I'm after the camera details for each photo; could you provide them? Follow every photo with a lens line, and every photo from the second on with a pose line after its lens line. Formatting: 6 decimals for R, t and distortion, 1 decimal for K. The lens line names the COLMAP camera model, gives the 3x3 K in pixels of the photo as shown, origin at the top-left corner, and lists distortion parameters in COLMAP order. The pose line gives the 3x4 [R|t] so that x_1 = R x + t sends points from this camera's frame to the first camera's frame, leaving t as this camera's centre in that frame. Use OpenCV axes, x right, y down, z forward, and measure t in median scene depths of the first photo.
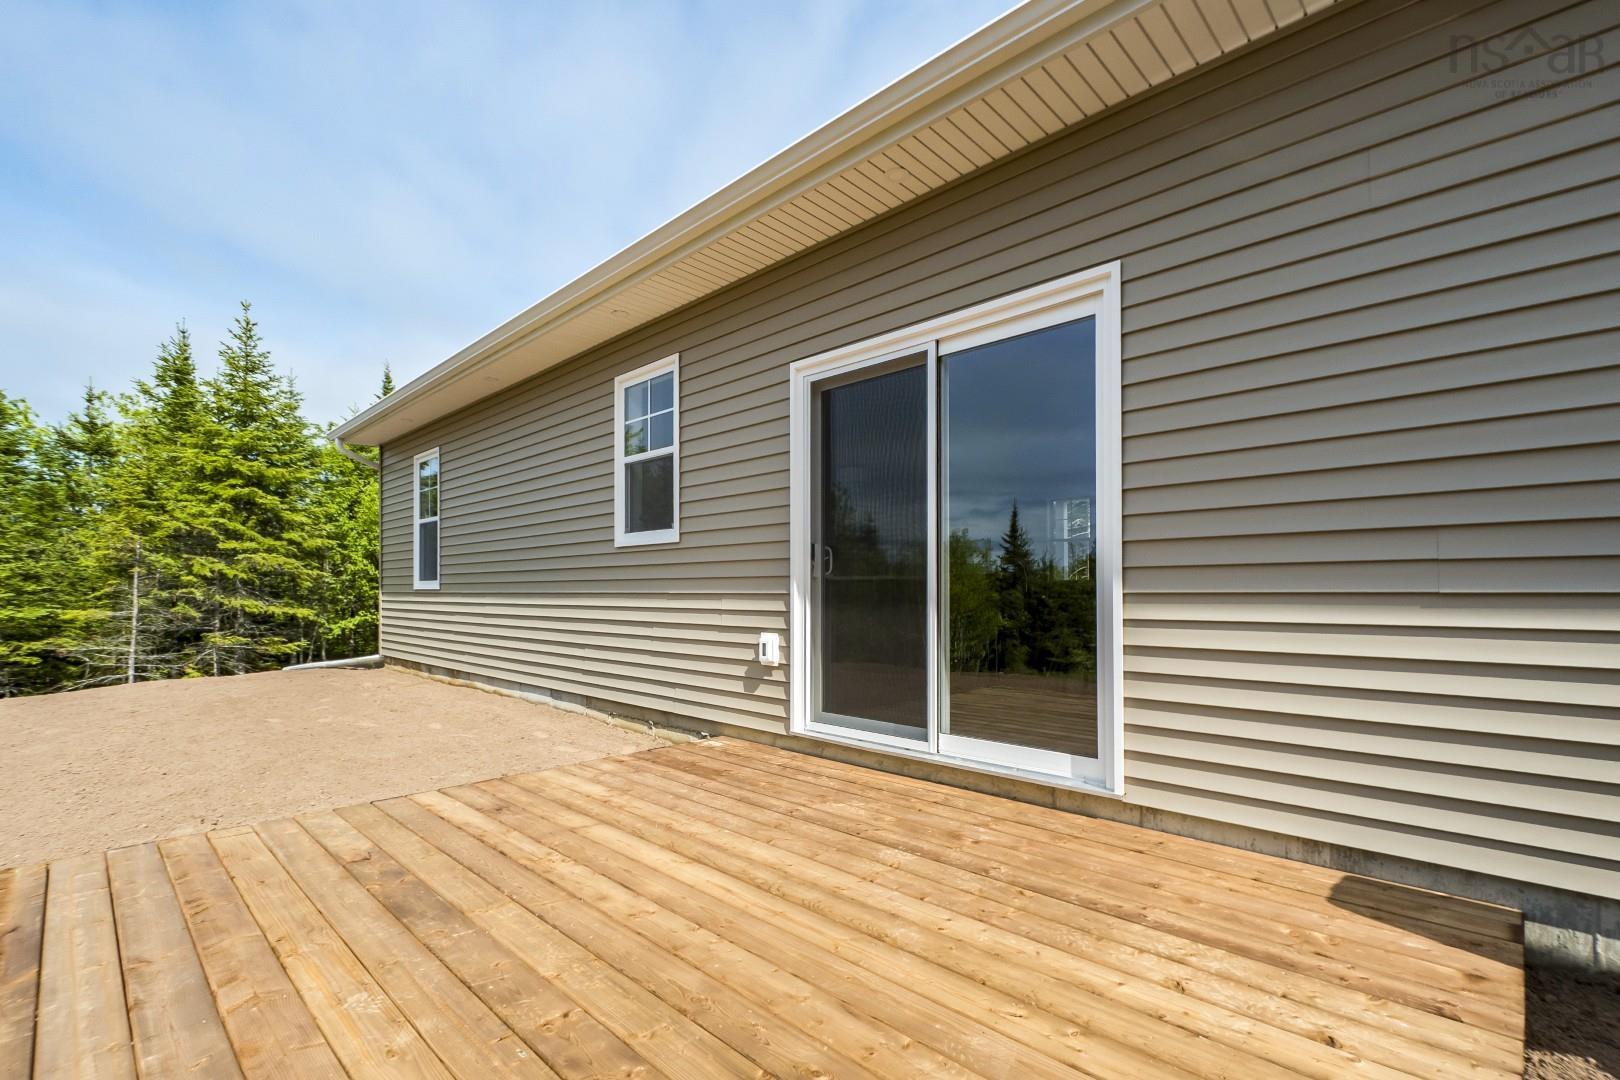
lens RADIAL K [[726.8, 0, 828.9], [0, 726.8, 586.8], [0, 0, 1]] dist [0.004508, -0.006294]
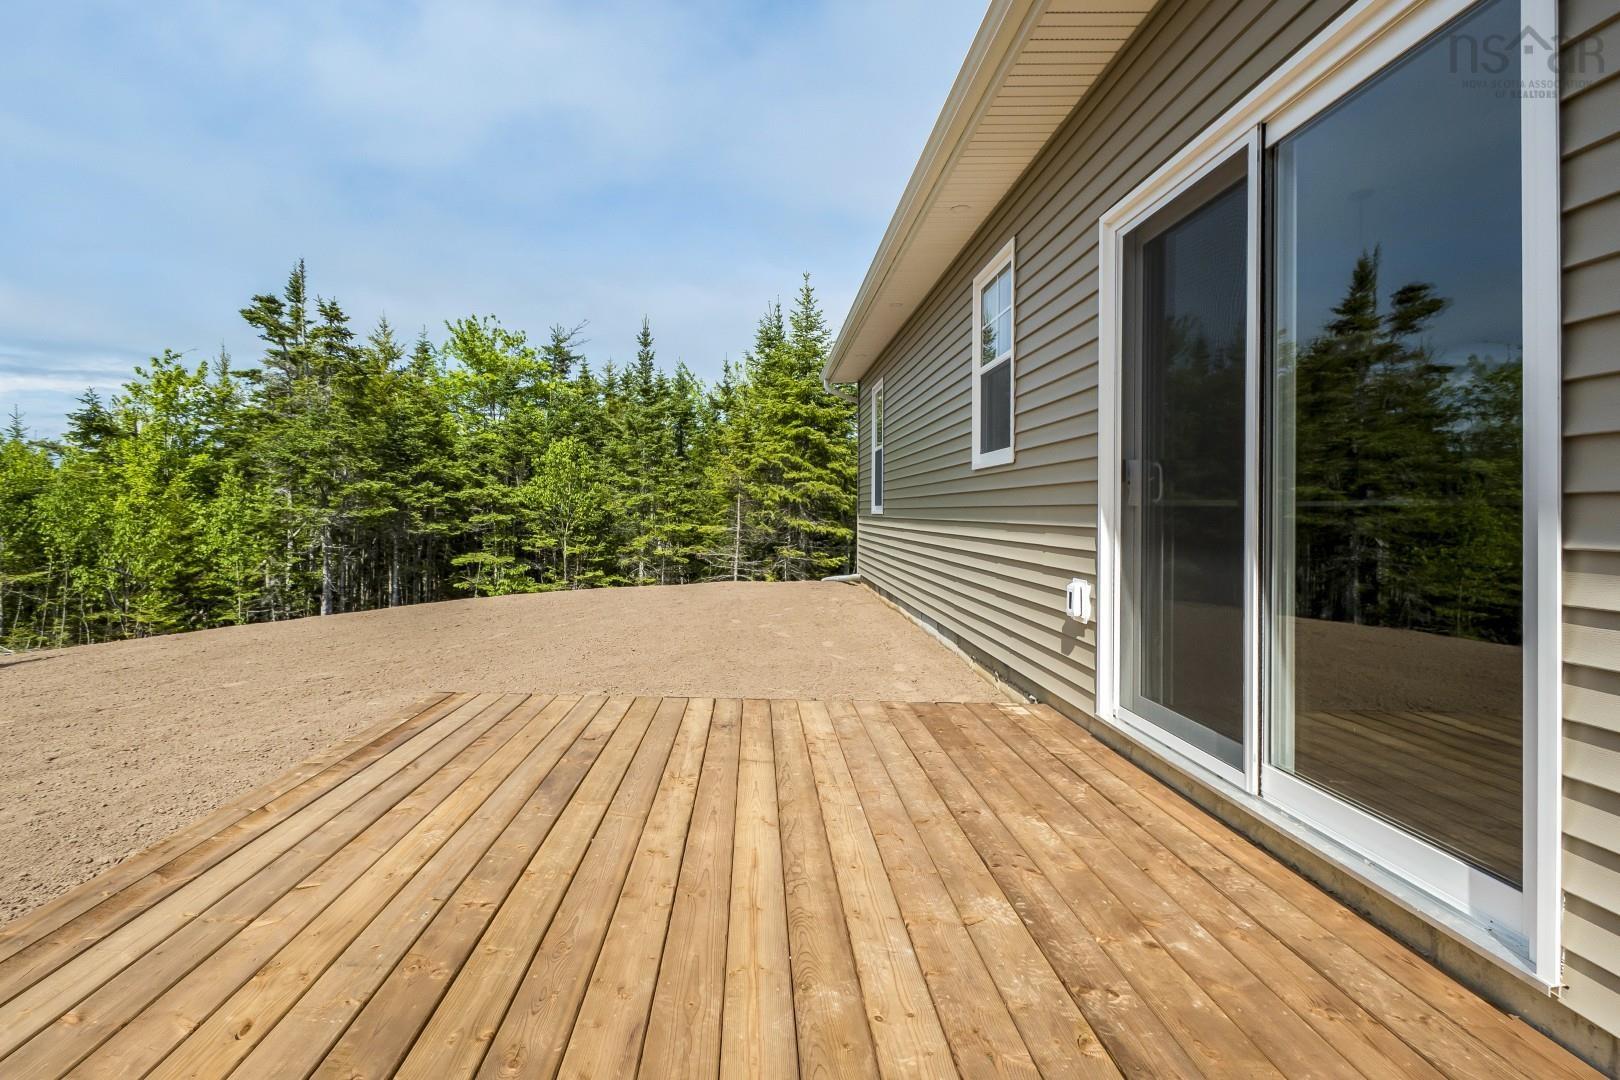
lens RADIAL K [[775.3, 0, 706.7], [0, 775.3, 504.1], [0, 0, 1]] dist [-0.001729, -0.001345]
pose [[0.642668, 0.000392, -0.766145, 0.273436], [-0.005131, 0.999980, -0.003791, -0.009544], [0.766128, 0.006367, 0.642657, 0.172655]]
